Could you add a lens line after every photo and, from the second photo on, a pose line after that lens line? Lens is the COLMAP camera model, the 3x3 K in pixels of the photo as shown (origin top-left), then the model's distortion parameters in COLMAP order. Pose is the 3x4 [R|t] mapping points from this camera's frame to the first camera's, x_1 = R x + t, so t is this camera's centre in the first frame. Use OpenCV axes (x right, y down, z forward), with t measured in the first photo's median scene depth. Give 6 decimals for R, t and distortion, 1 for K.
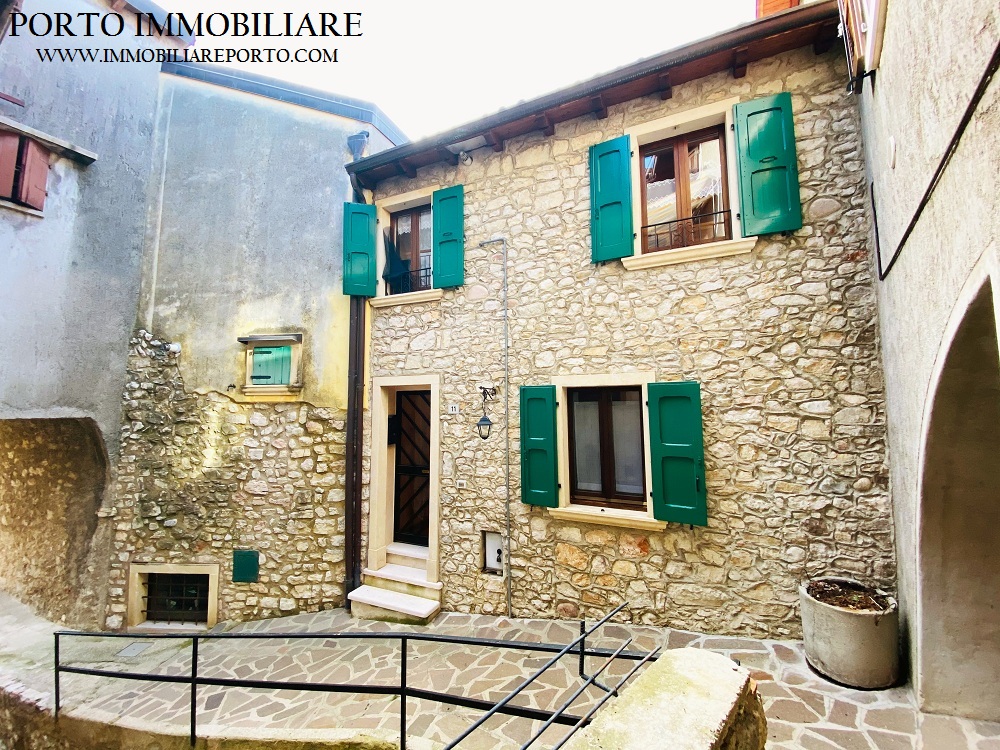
lens RADIAL K [[405.2, 0, 498.5], [0, 405.2, 370.6], [0, 0, 1]] dist [0.014802, -0.018476]
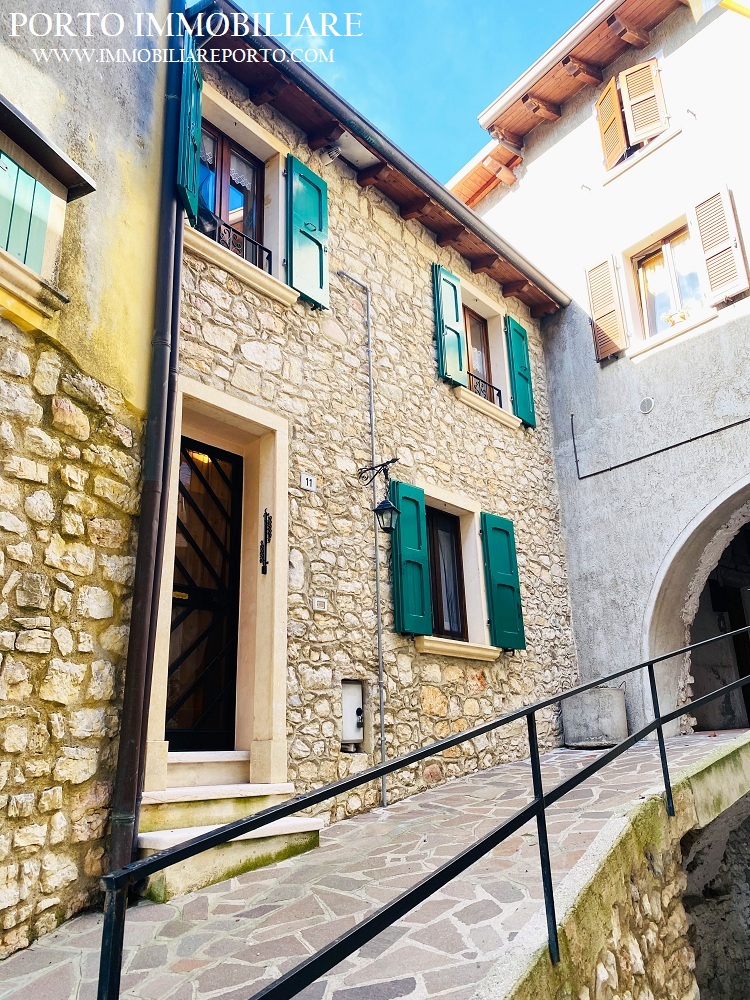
lens RADIAL K [[777.0, 0, 410.0], [0, 777.0, 495.2], [0, 0, 1]] dist [0.035149, -0.002568]
pose [[0.229076, 0.312881, 0.921753, -1.298363], [-0.033718, 0.948916, -0.313722, 0.537641], [-0.972824, 0.040786, 0.227924, 0.670075]]
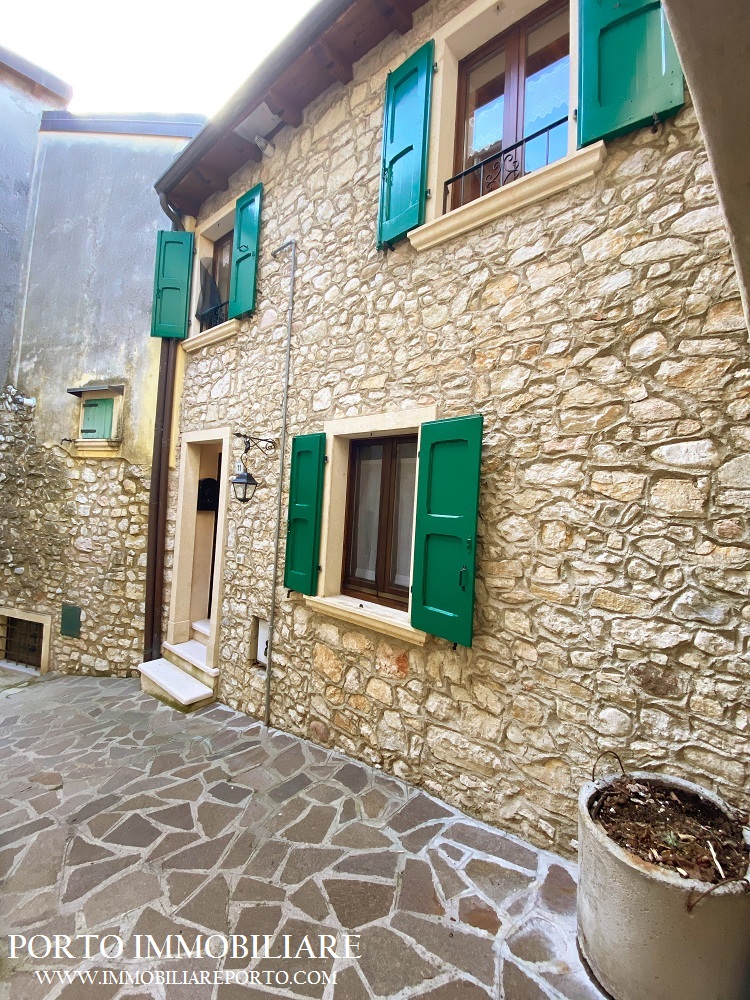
lens RADIAL K [[405.2, 0, 382.2], [0, 405.2, 499.7], [0, 0, 1]] dist [0.014802, -0.018476]
pose [[0.964156, 0.062117, -0.257963, 0.436895], [-0.046118, 0.996645, 0.067623, 0.103096], [0.261298, -0.053303, 0.963785, 0.319465]]
